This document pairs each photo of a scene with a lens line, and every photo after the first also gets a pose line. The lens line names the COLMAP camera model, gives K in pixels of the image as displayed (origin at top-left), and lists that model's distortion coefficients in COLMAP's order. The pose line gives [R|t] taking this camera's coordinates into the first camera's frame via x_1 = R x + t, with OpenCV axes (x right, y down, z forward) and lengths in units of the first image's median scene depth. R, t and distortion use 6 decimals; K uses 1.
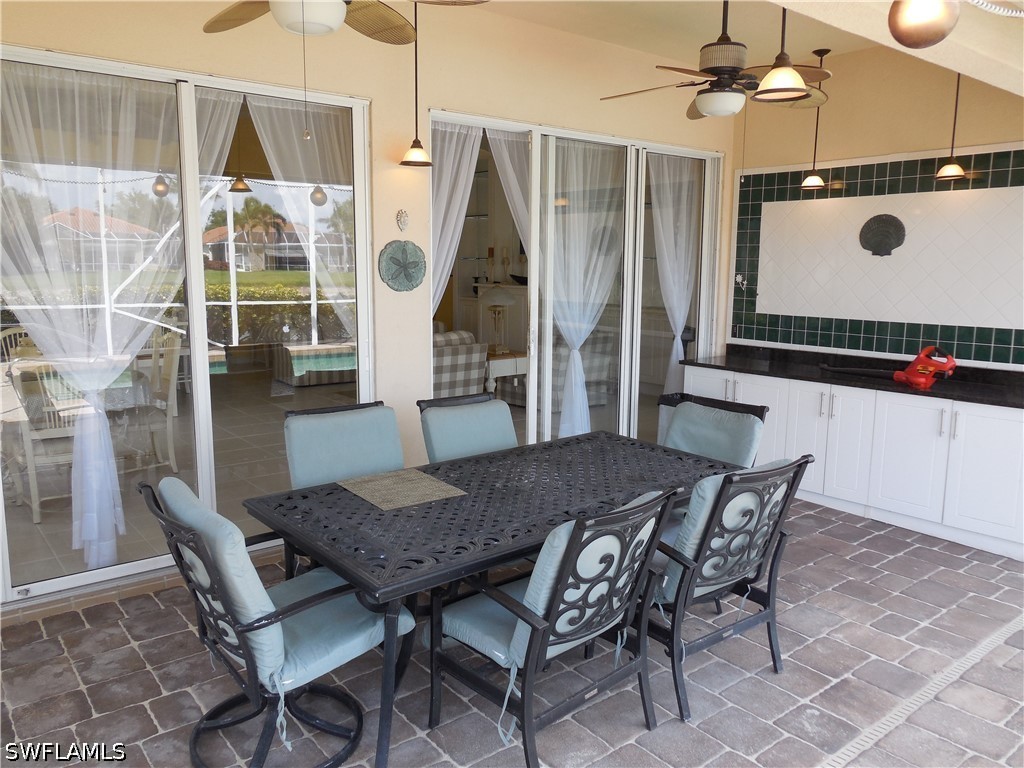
lens RADIAL K [[771.8, 0, 510.9], [0, 771.8, 383.4], [0, 0, 1]] dist [-0.018504, 0.007206]
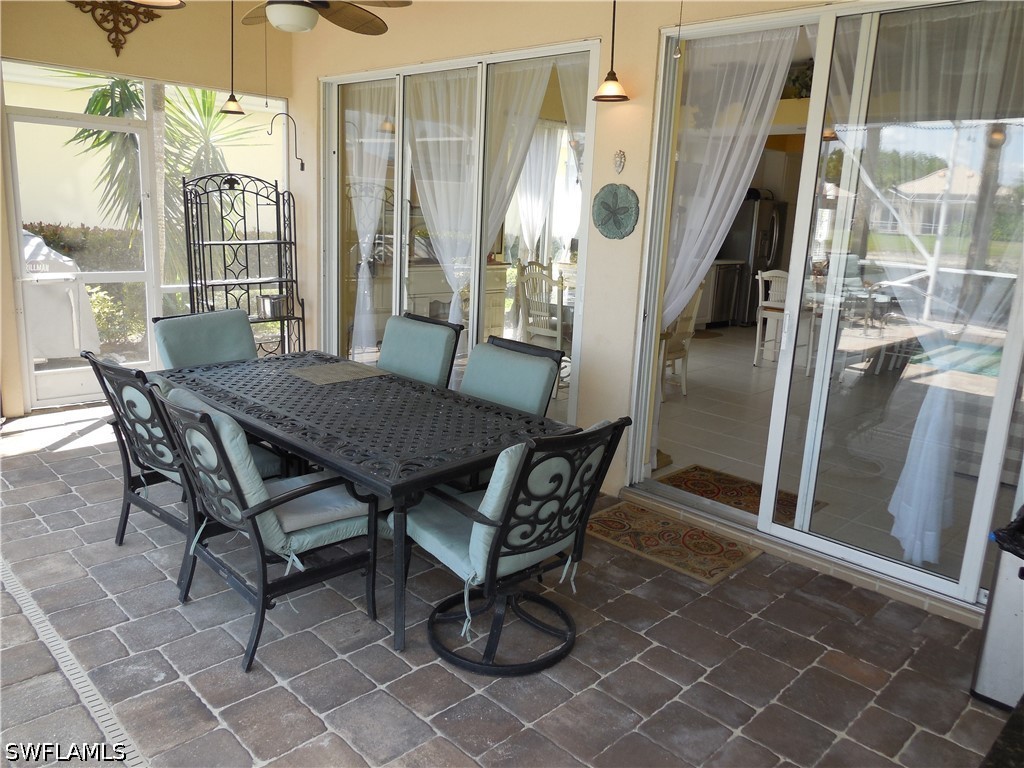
lens RADIAL K [[771.8, 0, 510.9], [0, 771.8, 383.4], [0, 0, 1]] dist [-0.018504, 0.007206]
pose [[0.107178, 0.227059, -0.967965, 0.843006], [-0.202688, 0.958118, 0.202307, -0.122532], [0.973360, 0.174512, 0.148712, 0.817435]]
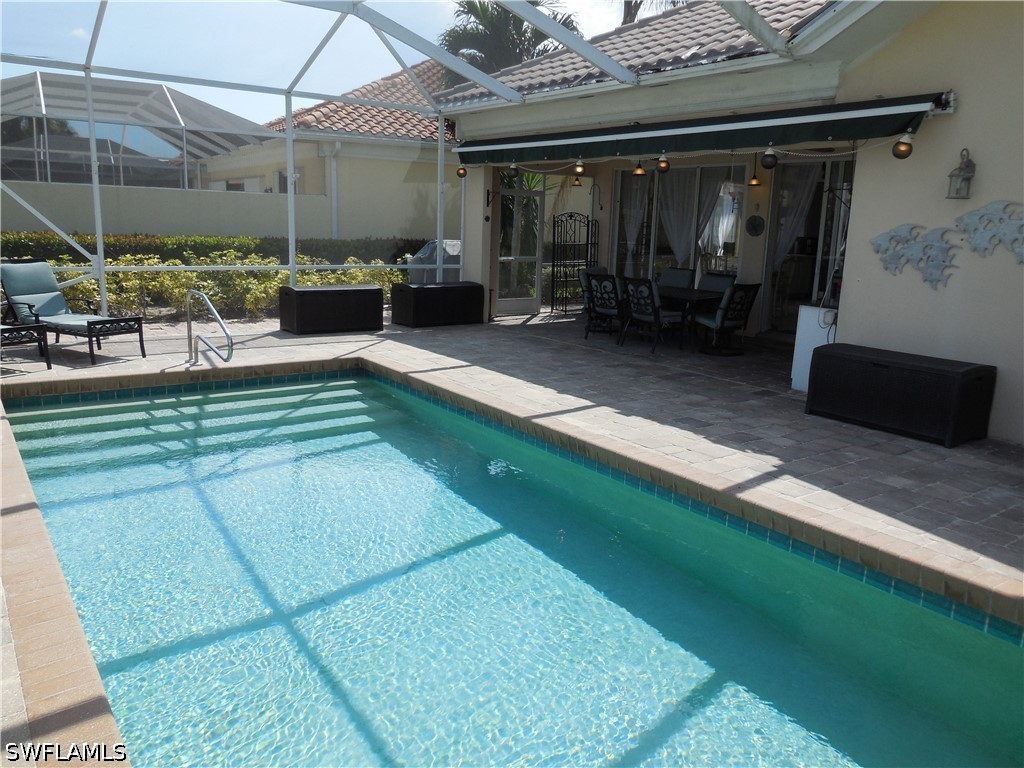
lens RADIAL K [[771.8, 0, 510.9], [0, 771.8, 383.4], [0, 0, 1]] dist [-0.018504, 0.007206]
pose [[-0.042055, 0.202870, -0.978302, 2.546160], [-0.184129, 0.960823, 0.207161, -0.037025], [0.982002, 0.188846, -0.003053, 0.352088]]
